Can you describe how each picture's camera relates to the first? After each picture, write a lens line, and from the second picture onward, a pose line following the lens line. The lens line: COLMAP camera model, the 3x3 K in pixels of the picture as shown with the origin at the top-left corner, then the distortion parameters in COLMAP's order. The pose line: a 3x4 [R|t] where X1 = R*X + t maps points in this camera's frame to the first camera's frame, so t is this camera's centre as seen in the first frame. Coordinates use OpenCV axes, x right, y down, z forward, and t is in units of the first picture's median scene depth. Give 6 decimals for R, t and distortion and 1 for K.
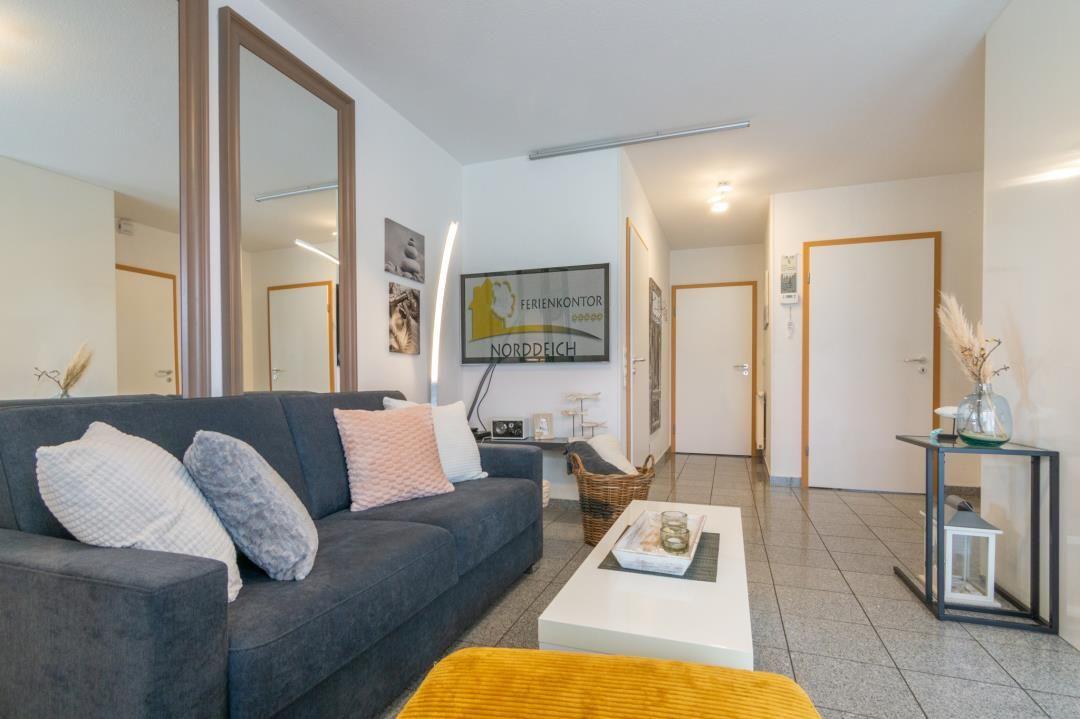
lens RADIAL K [[548.3, 0, 512.9], [0, 548.3, 473.3], [0, 0, 1]] dist [-0.004545, -0.000104]
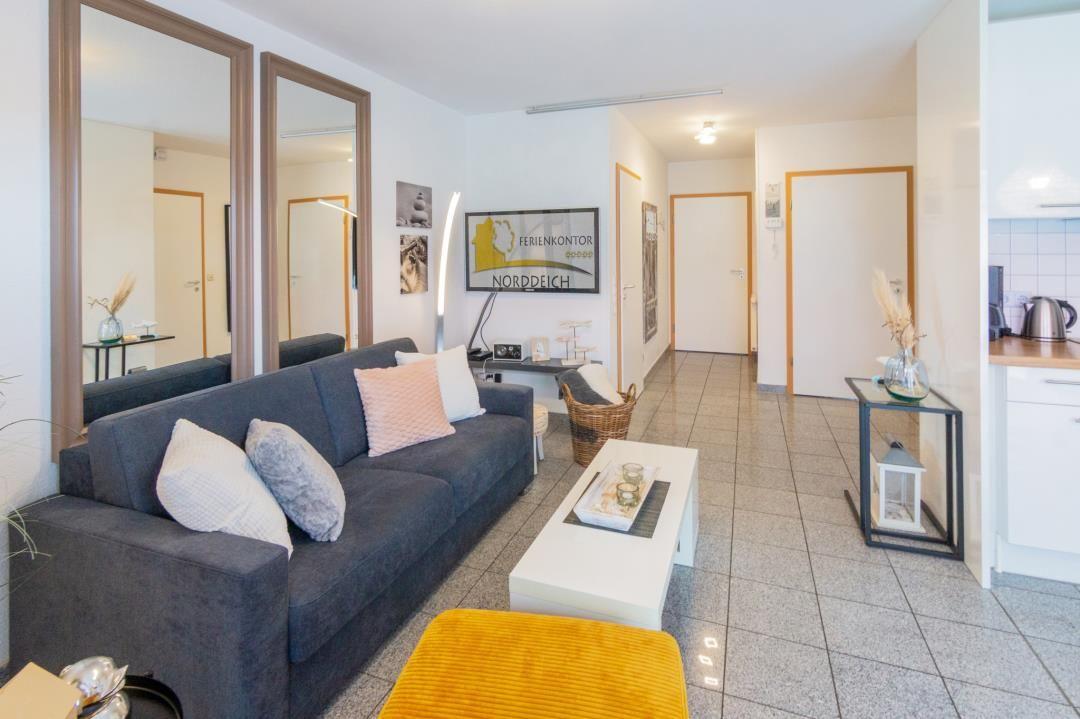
lens RADIAL K [[556.4, 0, 515.6], [0, 556.4, 354.1], [0, 0, 1]] dist [-0.014529, -0.000074]
pose [[0.999798, 0.004611, -0.019579, 0.043892], [-0.004140, 0.999702, 0.024042, -0.161130], [0.019684, -0.023956, 0.999519, -0.182448]]
